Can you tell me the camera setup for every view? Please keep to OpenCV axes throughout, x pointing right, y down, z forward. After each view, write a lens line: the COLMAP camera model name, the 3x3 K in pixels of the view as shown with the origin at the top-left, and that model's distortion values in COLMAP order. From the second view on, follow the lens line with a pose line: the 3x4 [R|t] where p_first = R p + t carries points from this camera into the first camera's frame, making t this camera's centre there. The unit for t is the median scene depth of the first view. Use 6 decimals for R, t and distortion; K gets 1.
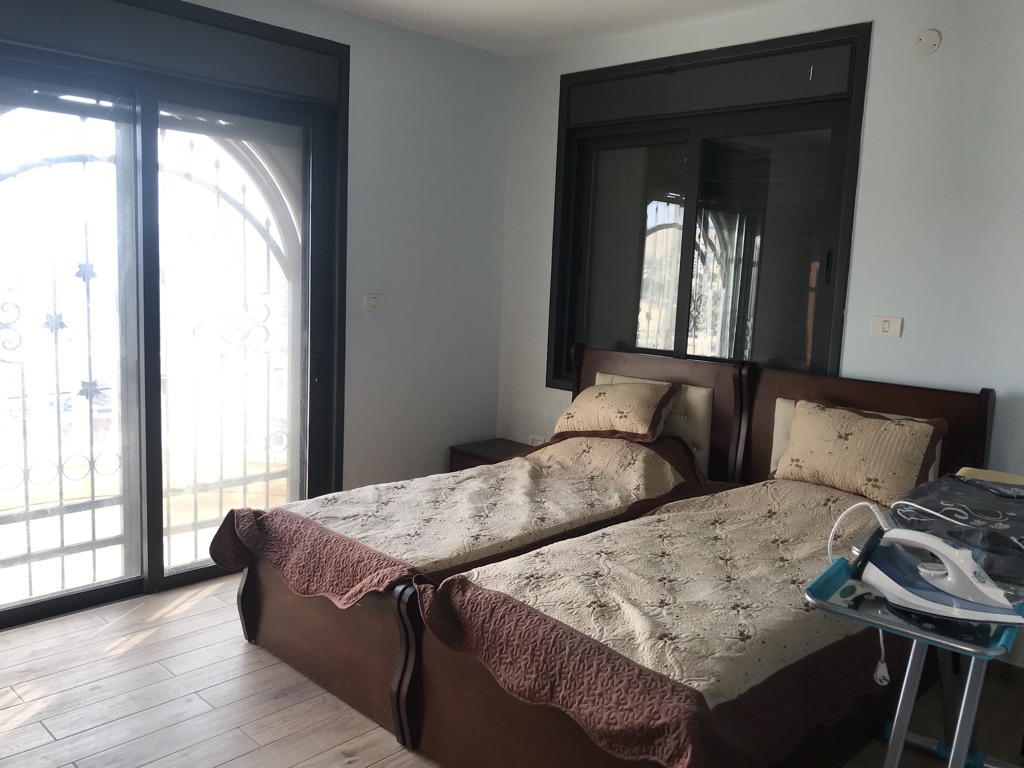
lens RADIAL K [[843.1, 0, 515.9], [0, 843.1, 386.0], [0, 0, 1]] dist [0.038941, -0.029119]
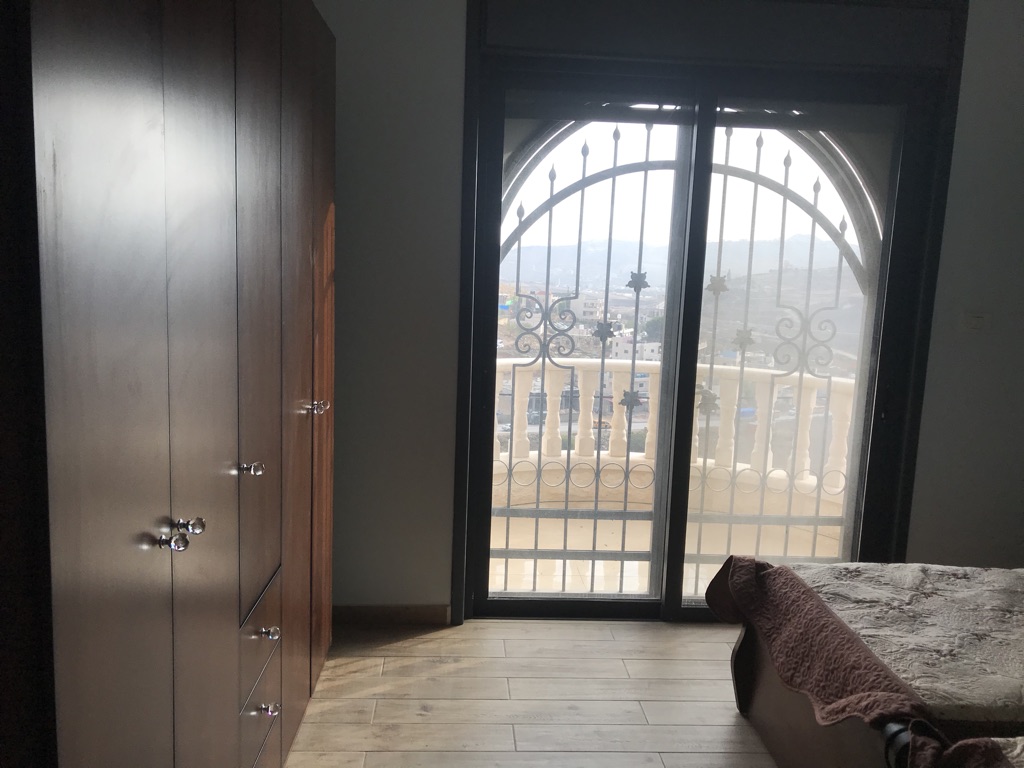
lens RADIAL K [[843.1, 0, 511.6], [0, 843.1, 383.4], [0, 0, 1]] dist [0.038941, -0.029119]
pose [[0.728490, 0.087976, -0.679384, 0.070249], [-0.103516, 0.994469, 0.017778, -0.020008], [0.677190, 0.057376, 0.733568, 0.200975]]
